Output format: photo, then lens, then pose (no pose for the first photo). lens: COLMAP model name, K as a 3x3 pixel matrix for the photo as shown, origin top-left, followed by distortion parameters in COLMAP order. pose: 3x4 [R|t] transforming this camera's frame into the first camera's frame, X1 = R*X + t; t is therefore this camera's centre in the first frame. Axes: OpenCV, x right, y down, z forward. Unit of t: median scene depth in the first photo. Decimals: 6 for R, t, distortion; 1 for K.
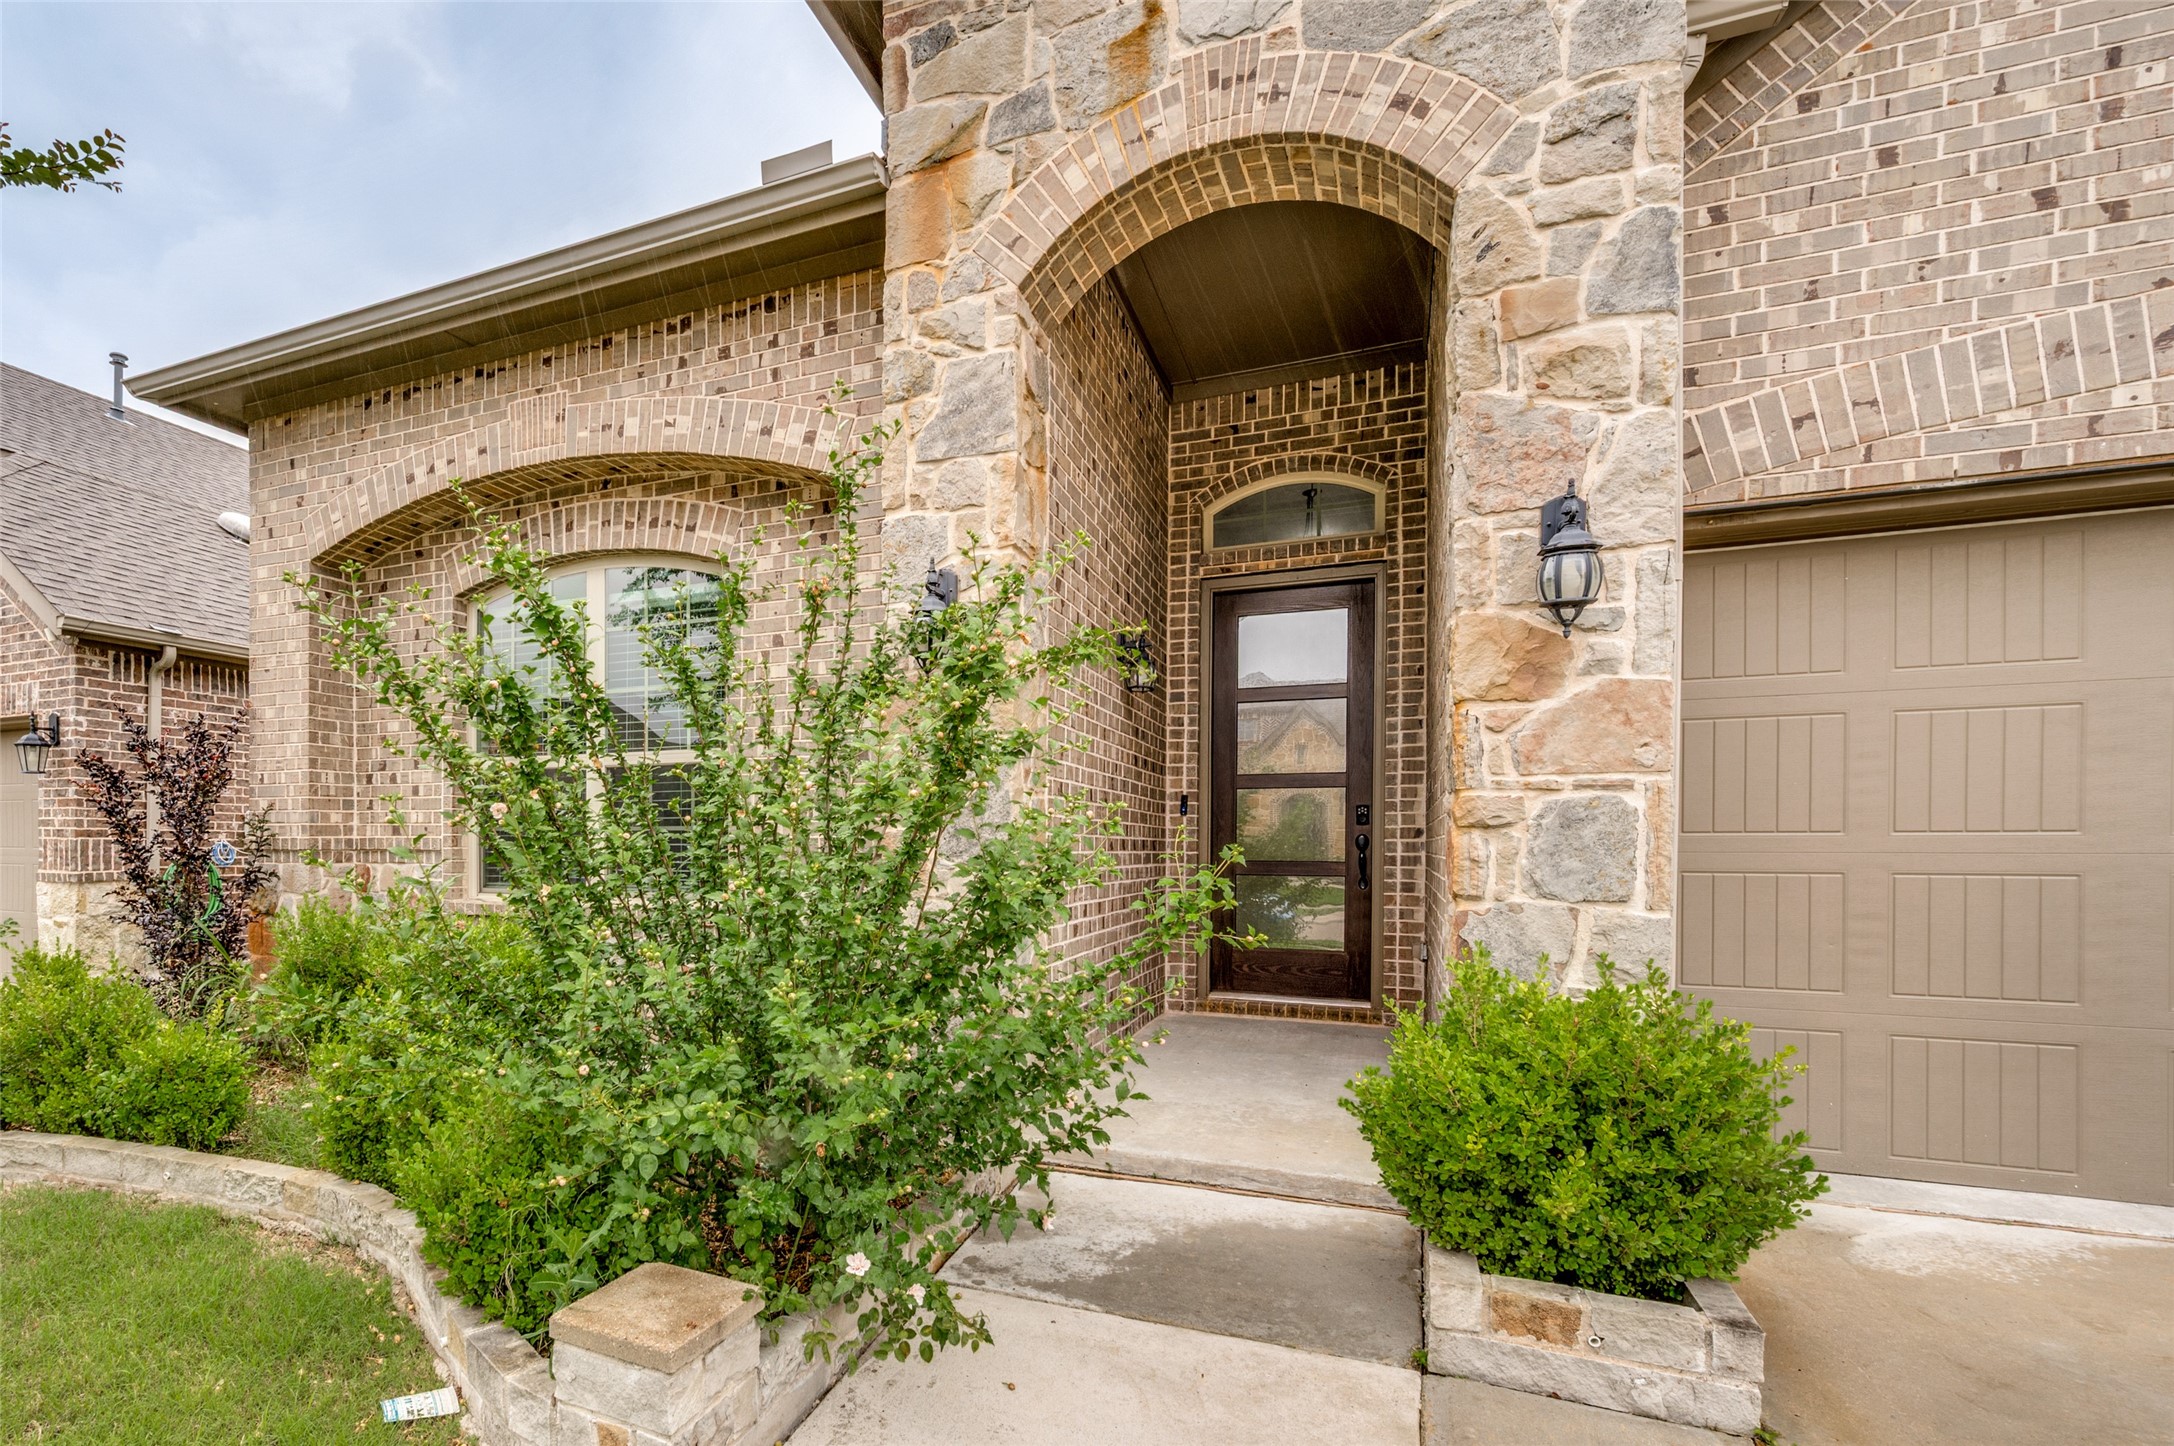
lens RADIAL K [[1061.9, 0, 880.1], [0, 1061.9, 866.2], [0, 0, 1]] dist [-0.000750, -0.000041]
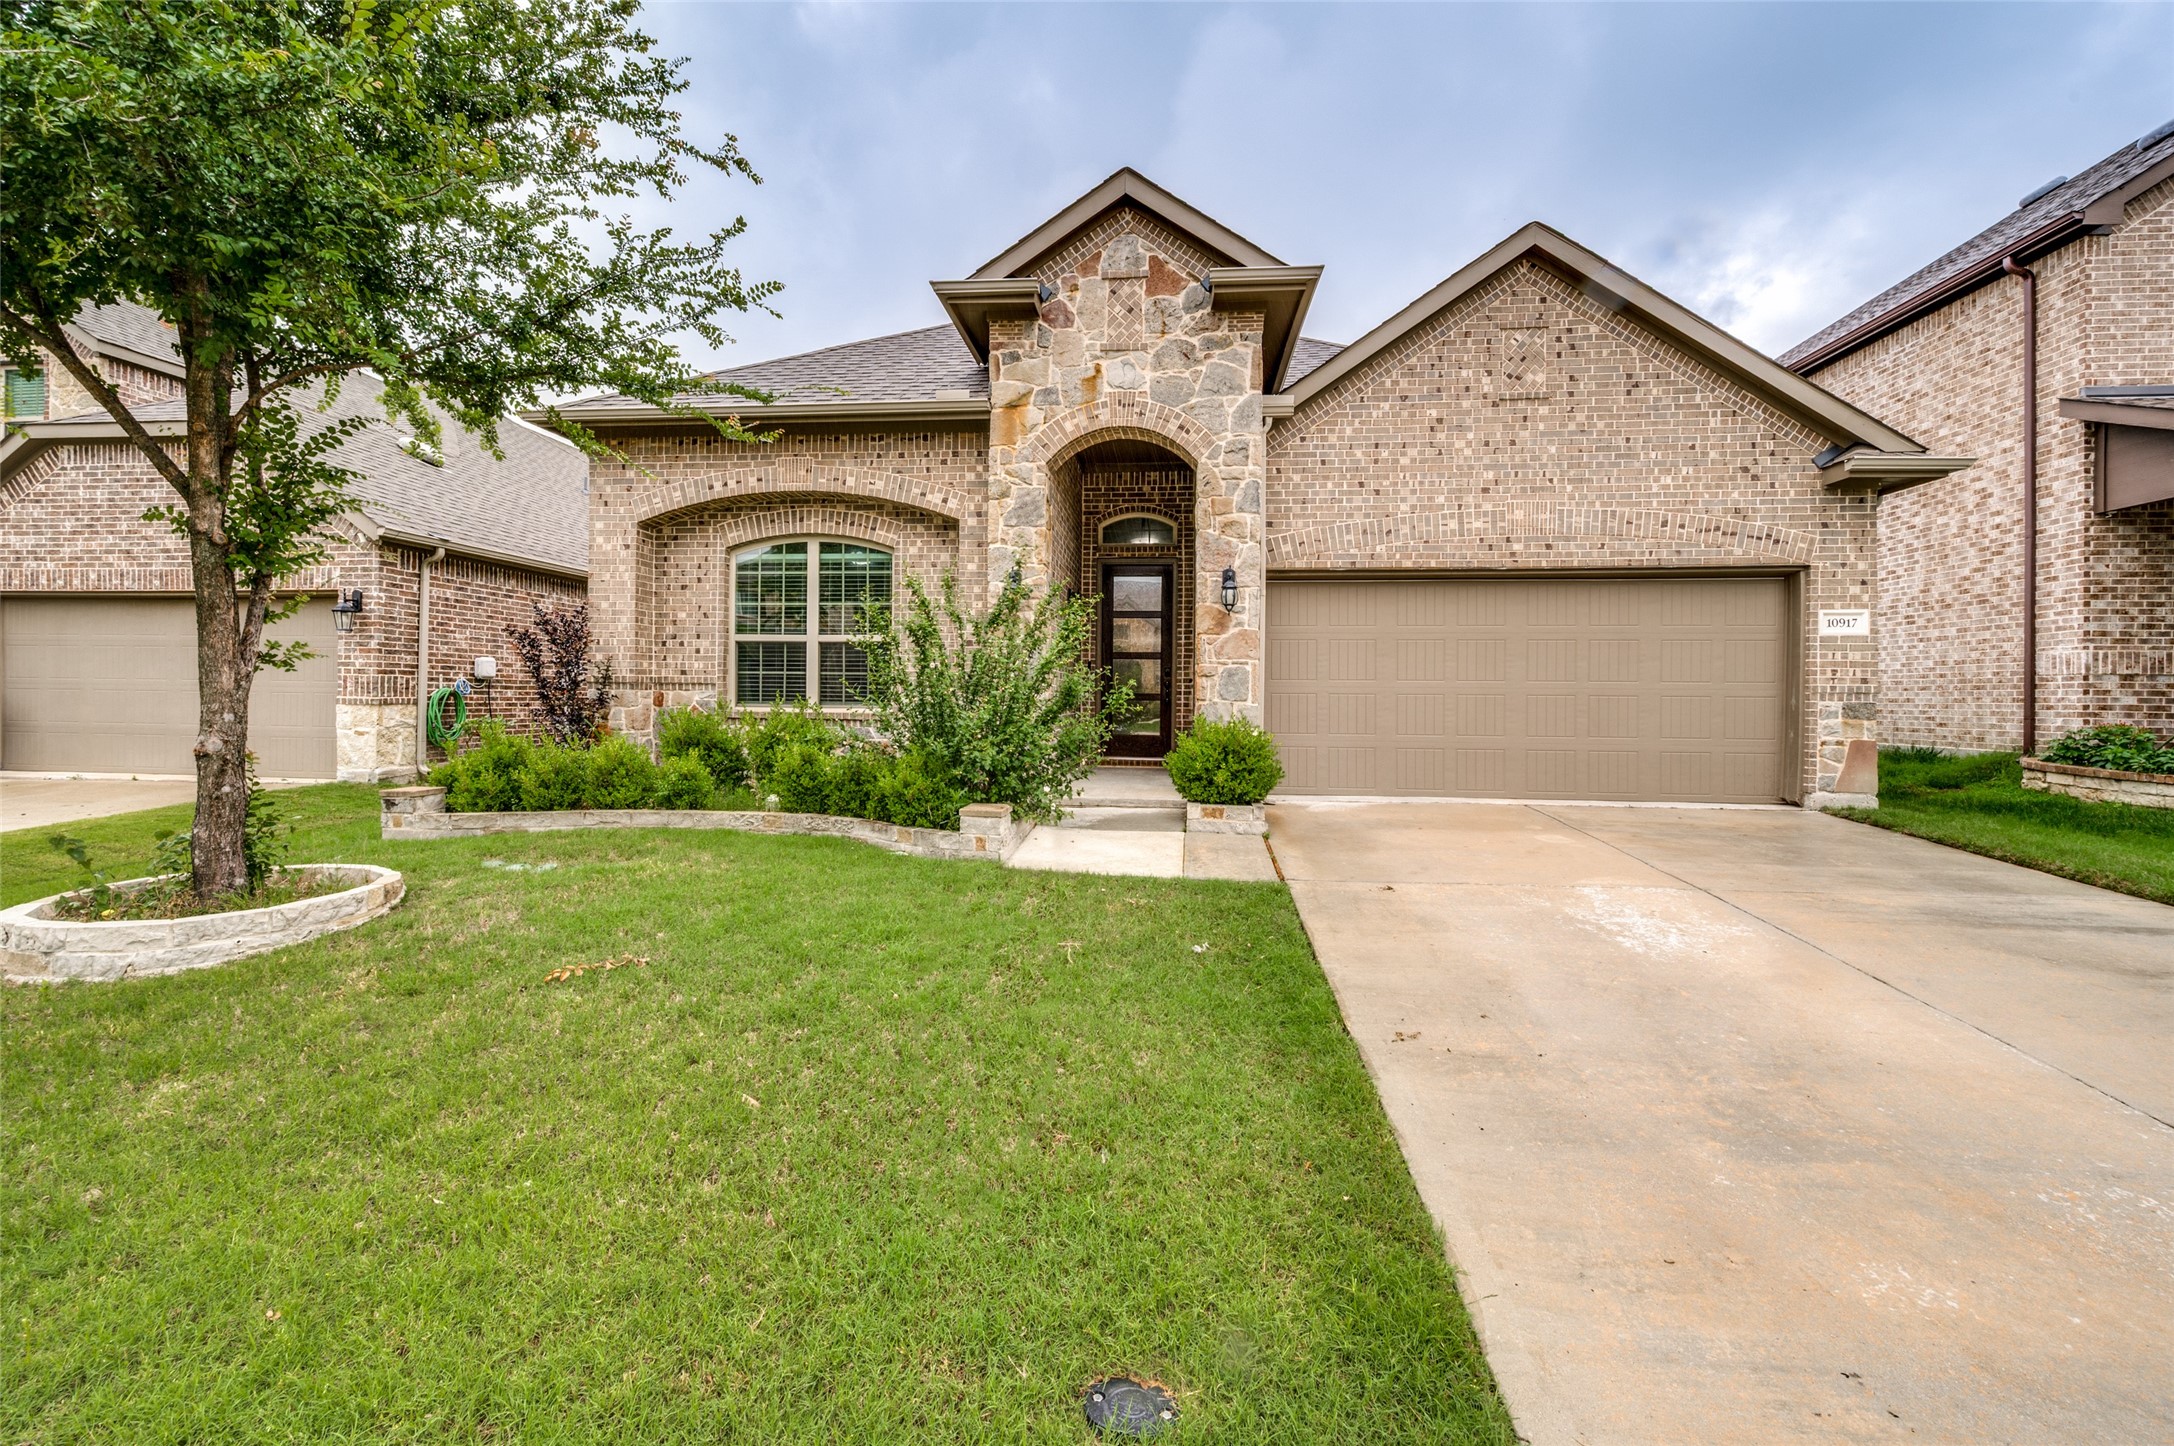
lens RADIAL K [[880.9, 0, 1087.0], [0, 880.9, 723.0], [0, 0, 1]] dist [-0.000657, 0.000037]
pose [[0.942876, -0.003520, 0.333125, -0.480102], [-0.000186, 0.999938, 0.011094, 0.056743], [-0.333144, -0.010523, 0.942817, -1.027142]]
